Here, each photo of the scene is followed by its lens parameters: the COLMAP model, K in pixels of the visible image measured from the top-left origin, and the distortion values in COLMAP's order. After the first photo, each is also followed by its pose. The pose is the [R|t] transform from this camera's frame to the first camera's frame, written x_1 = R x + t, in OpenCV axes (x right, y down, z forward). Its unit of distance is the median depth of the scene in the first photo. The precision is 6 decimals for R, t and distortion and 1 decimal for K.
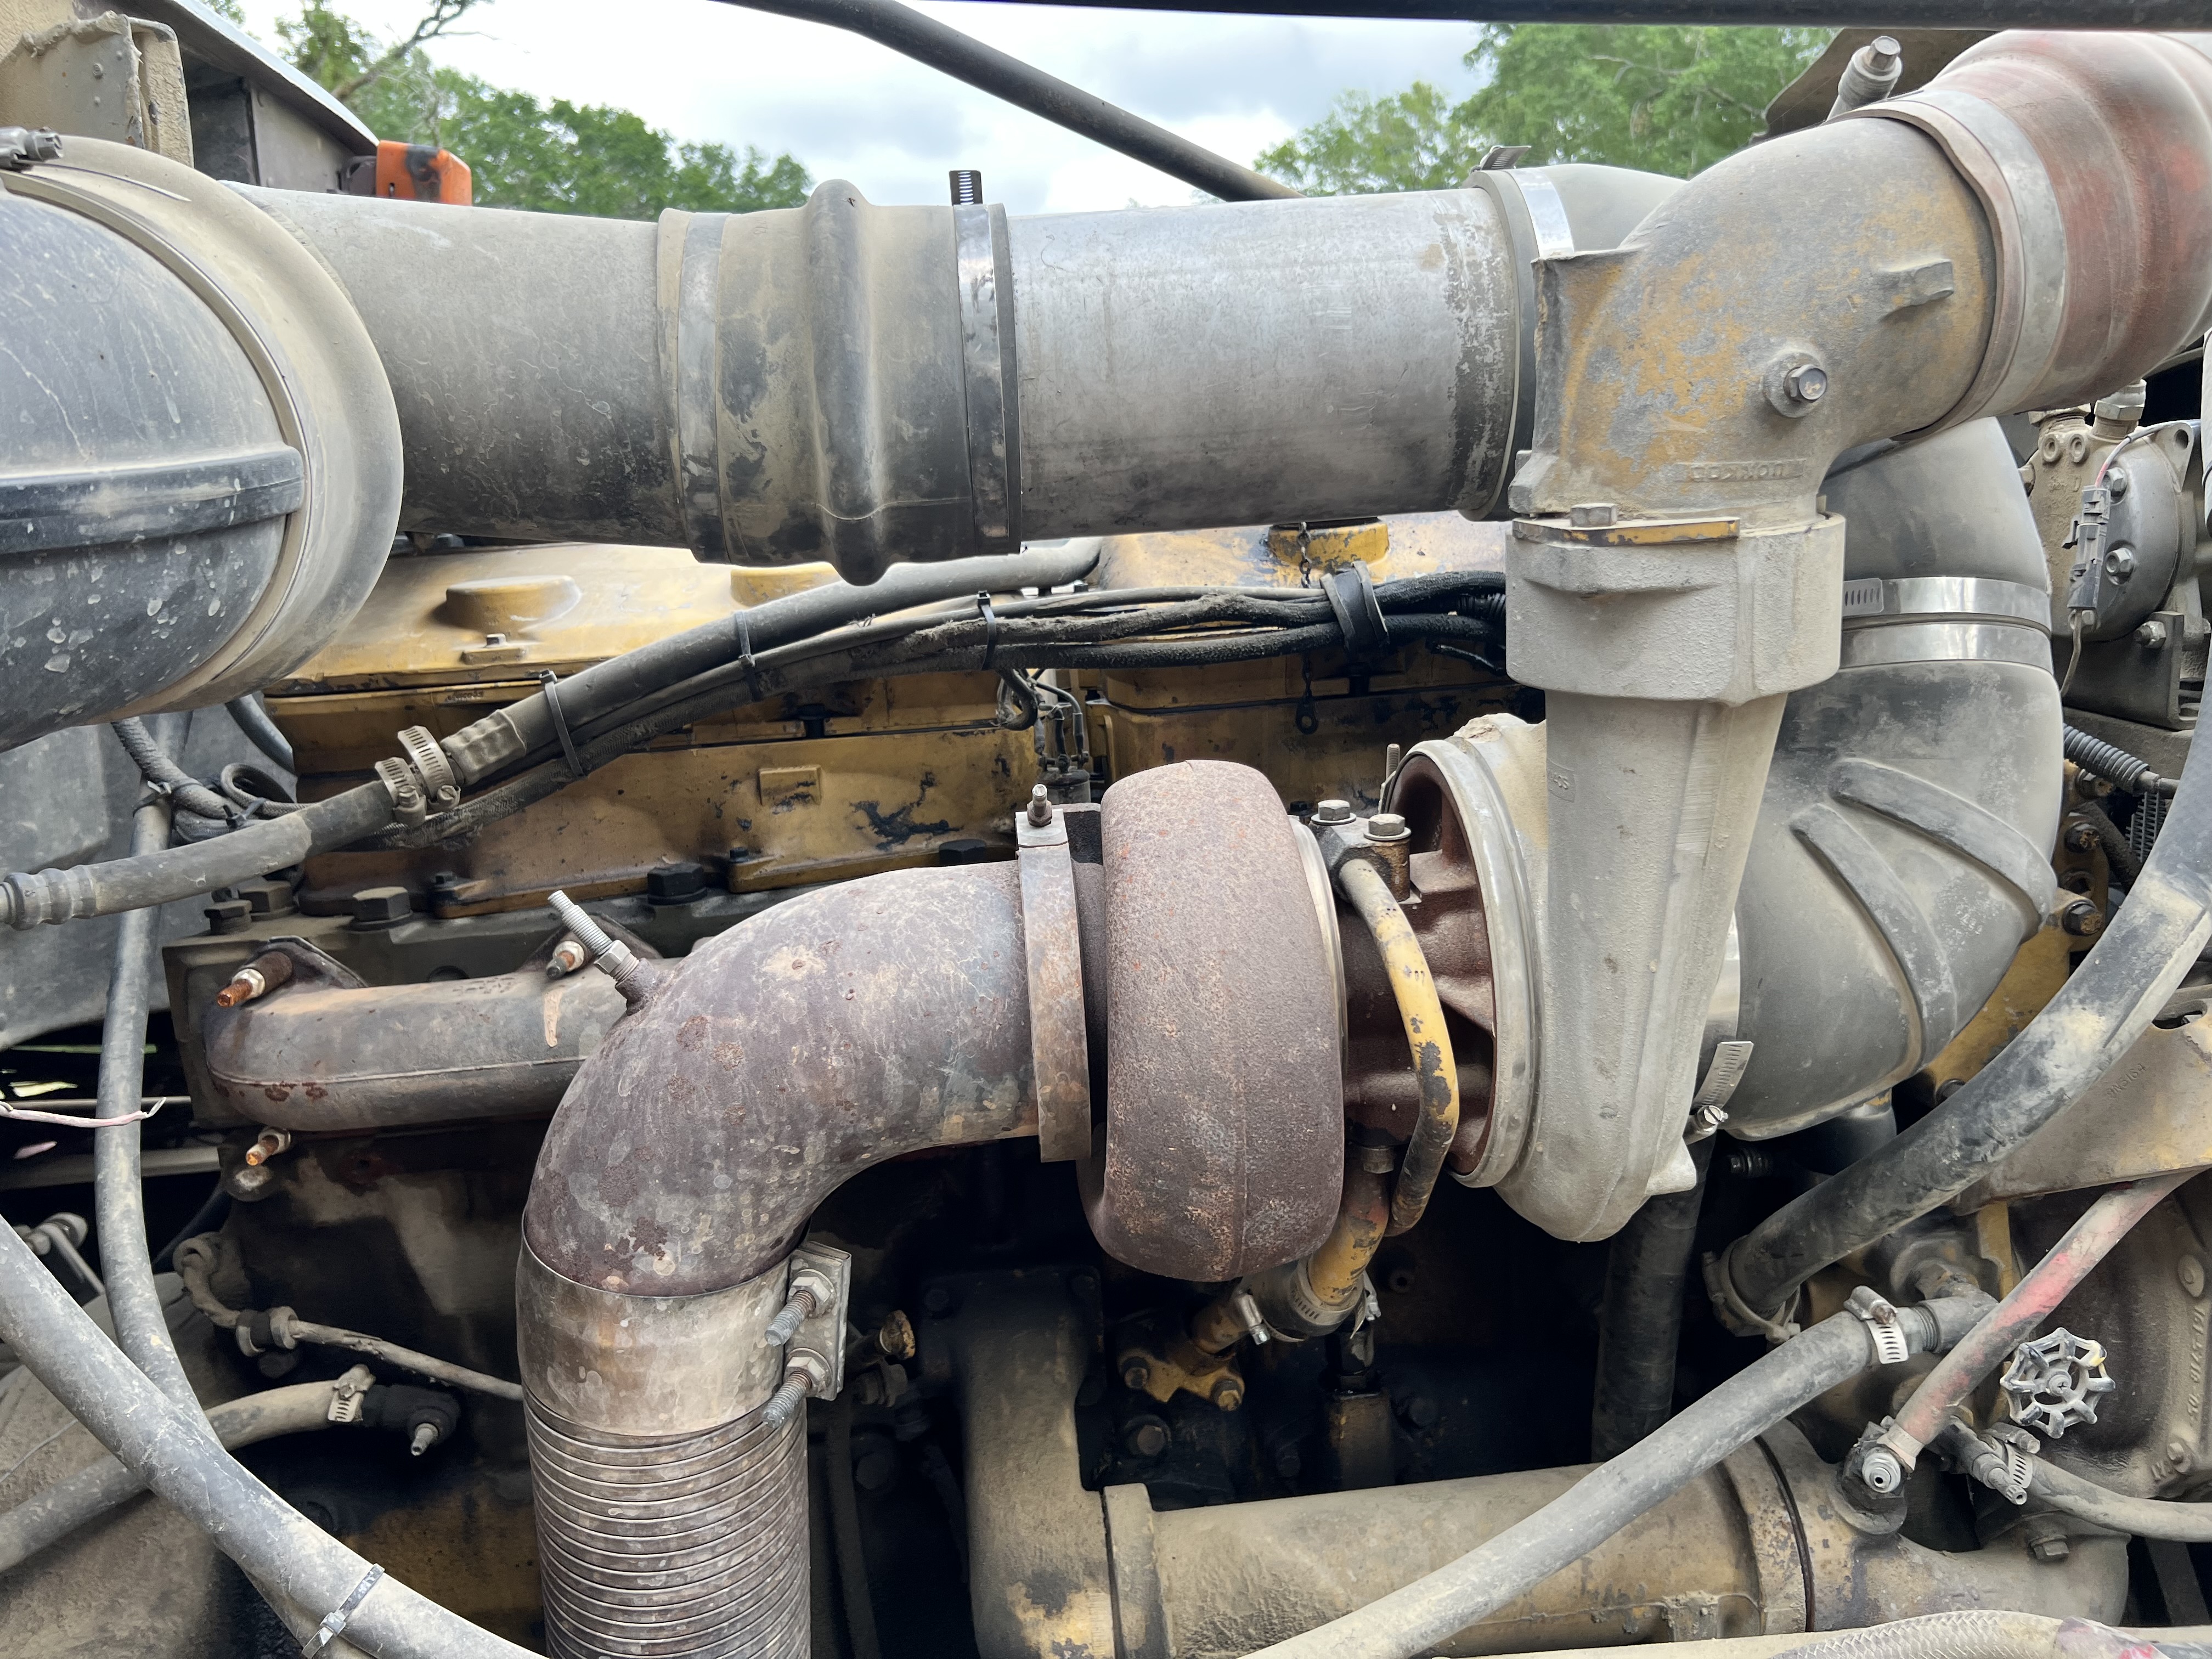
lens RADIAL K [[1711.9, 0, 1107.2], [0, 1711.9, 823.3], [0, 0, 1]] dist [0.047487, -0.086340]
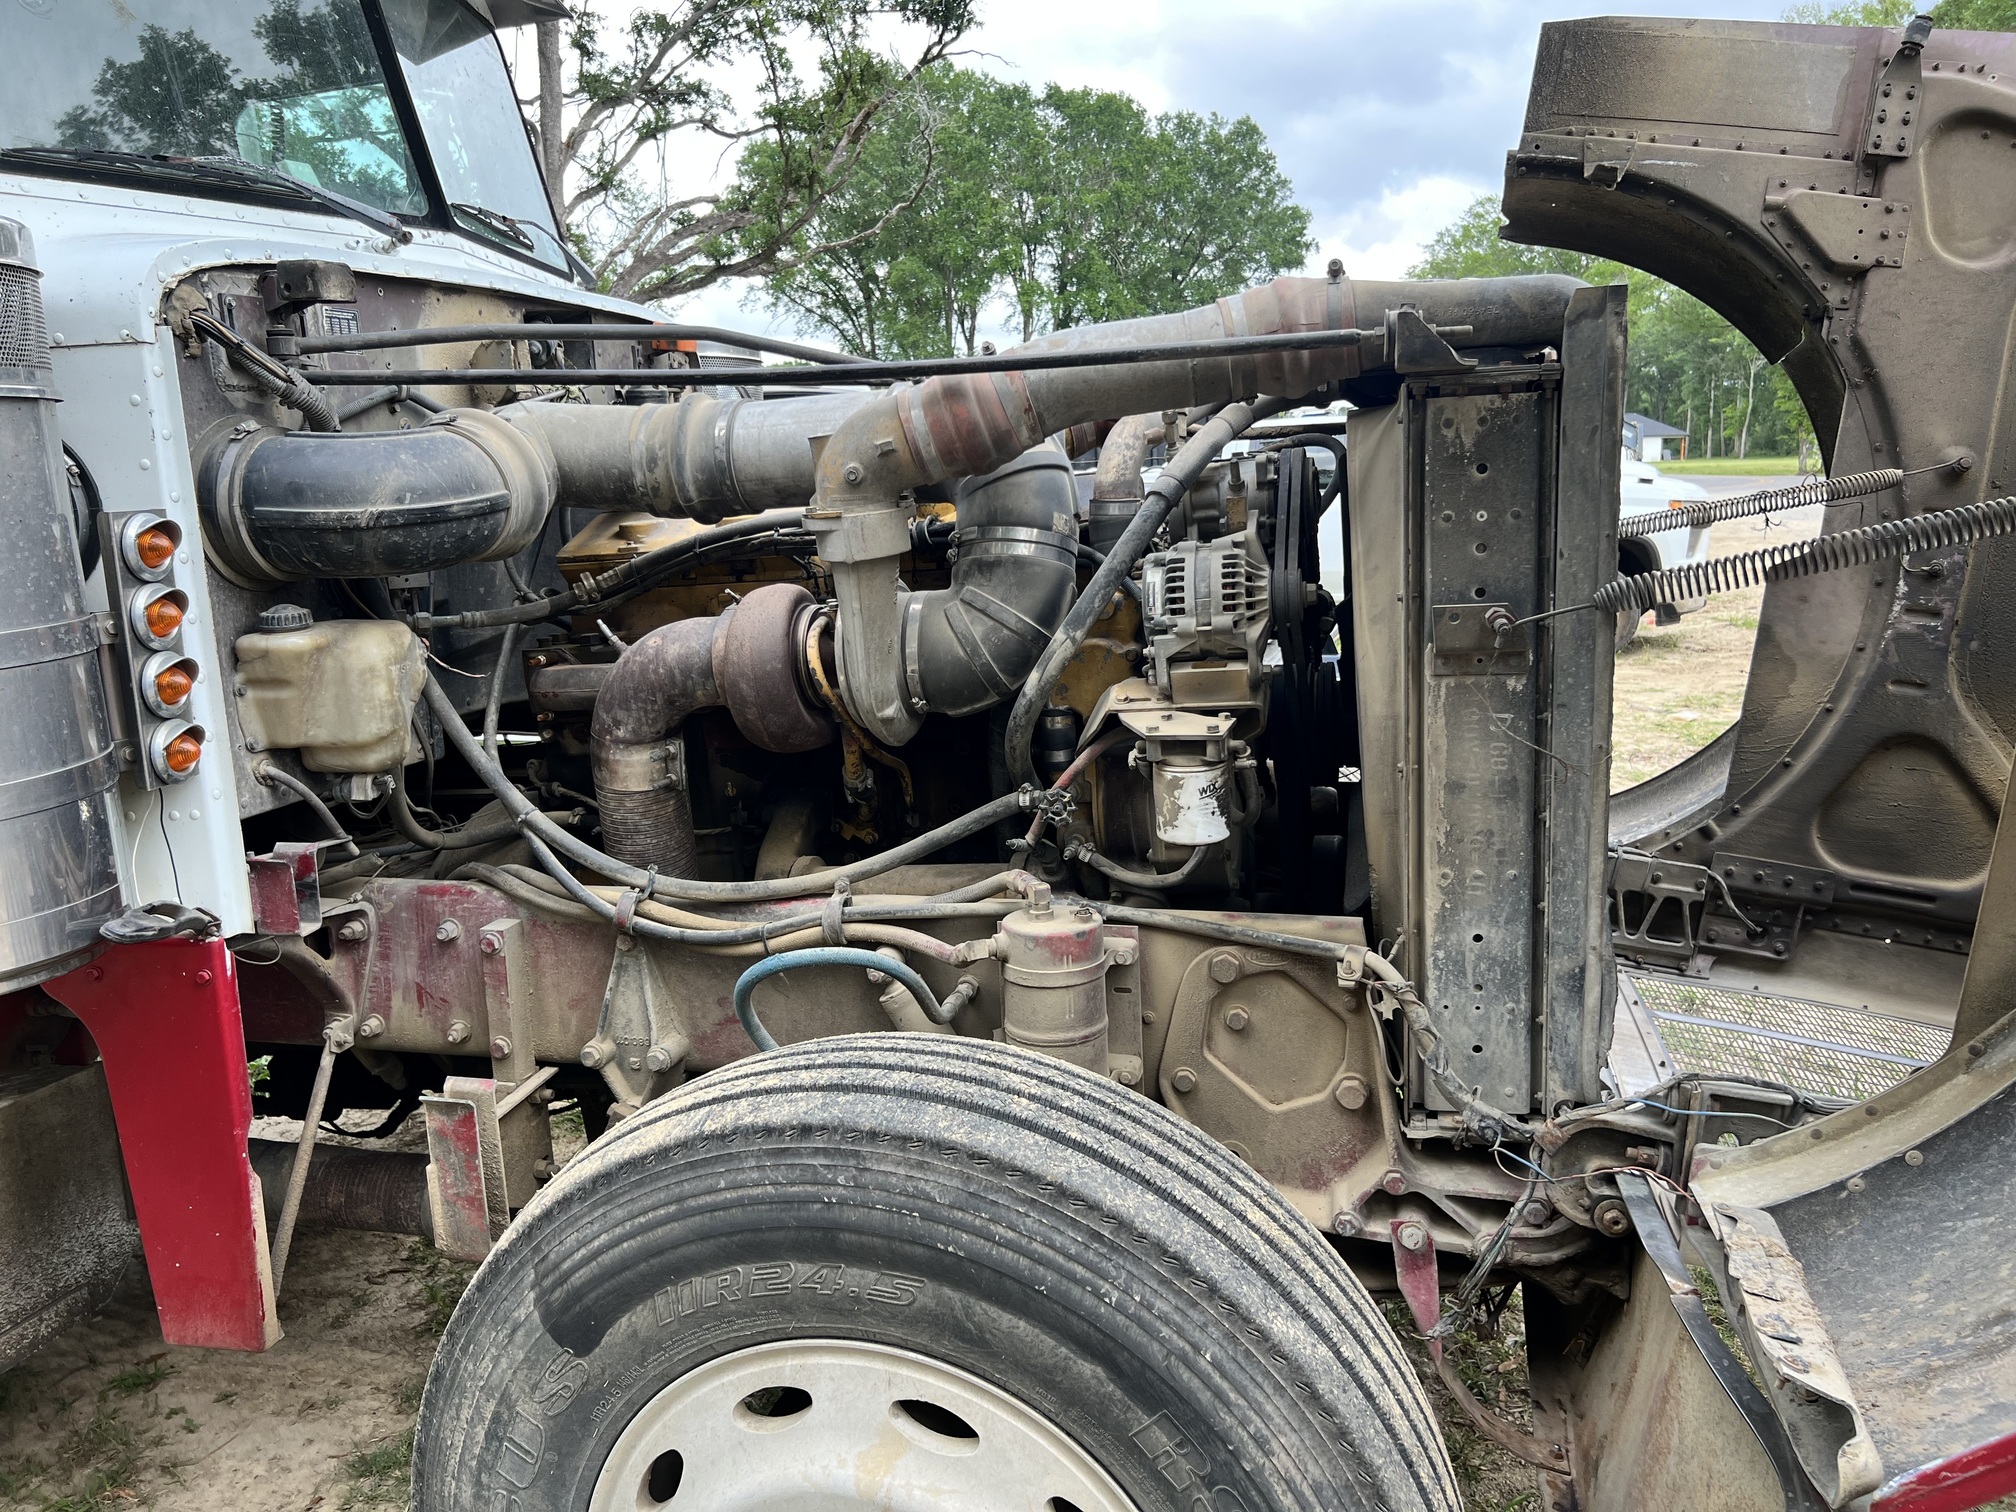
lens RADIAL K [[1560.2, 0, 1009.1], [0, 1560.2, 750.4], [0, 0, 1]] dist [0.047487, -0.086340]
pose [[0.944784, 0.049170, -0.323985, 1.340288], [-0.042860, 0.998727, 0.026588, 0.168055], [0.324880, -0.011234, 0.945689, -1.506348]]
